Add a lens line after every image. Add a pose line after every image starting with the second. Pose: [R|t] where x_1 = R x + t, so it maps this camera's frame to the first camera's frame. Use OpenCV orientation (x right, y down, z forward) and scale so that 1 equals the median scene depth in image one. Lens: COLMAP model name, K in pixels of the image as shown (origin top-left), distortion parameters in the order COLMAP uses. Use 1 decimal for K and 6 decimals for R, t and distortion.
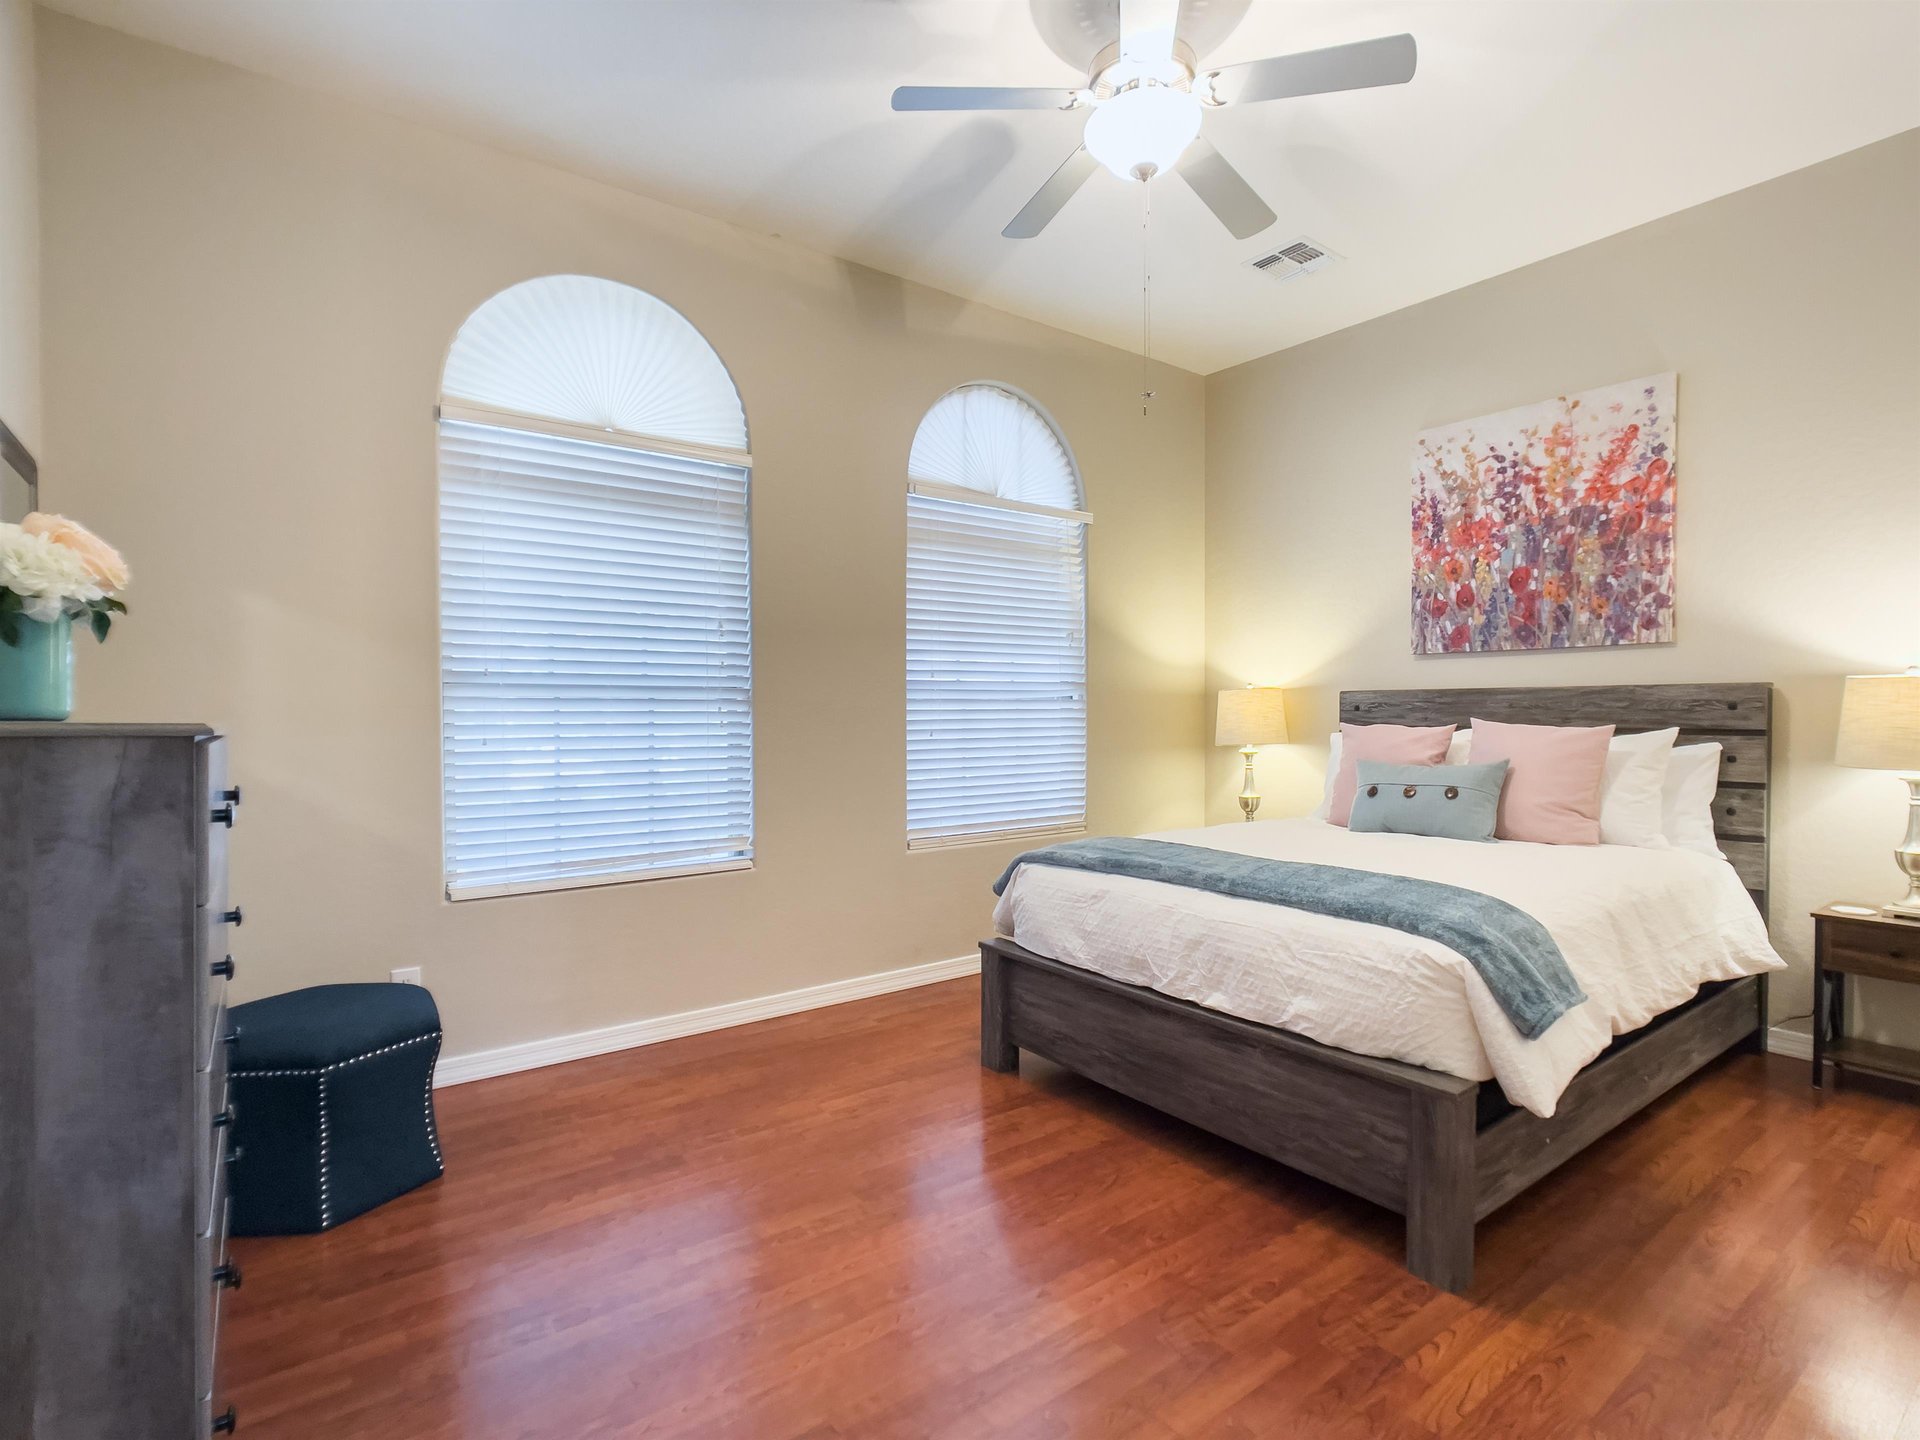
lens RADIAL K [[940.3, 0, 974.1], [0, 940.3, 714.8], [0, 0, 1]] dist [-0.011212, 0.006283]
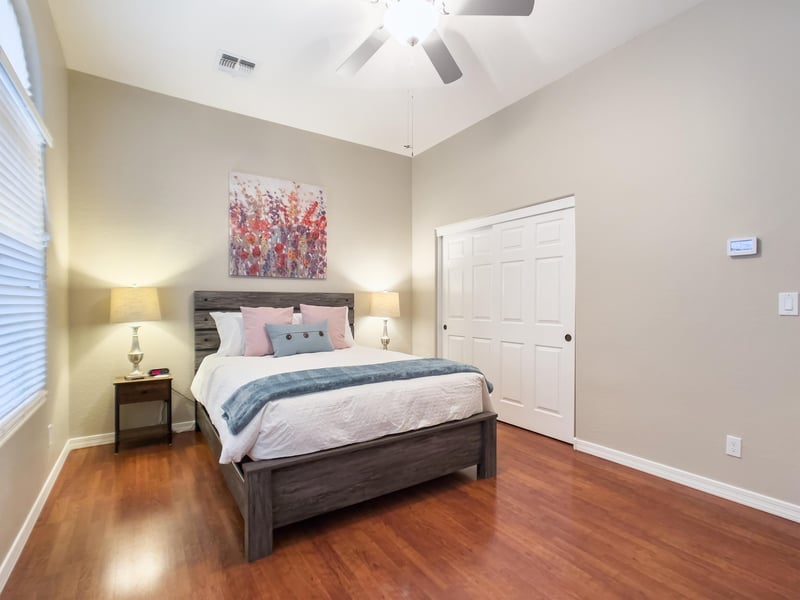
lens RADIAL K [[391.8, 0, 406.6], [0, 391.8, 304.8], [0, 0, 1]] dist [-0.011212, 0.006283]
pose [[0.051890, 0.002691, 0.998649, -0.446105], [0.007489, 0.999967, -0.003084, 0.010324], [-0.998625, 0.007639, 0.051869, 0.628233]]
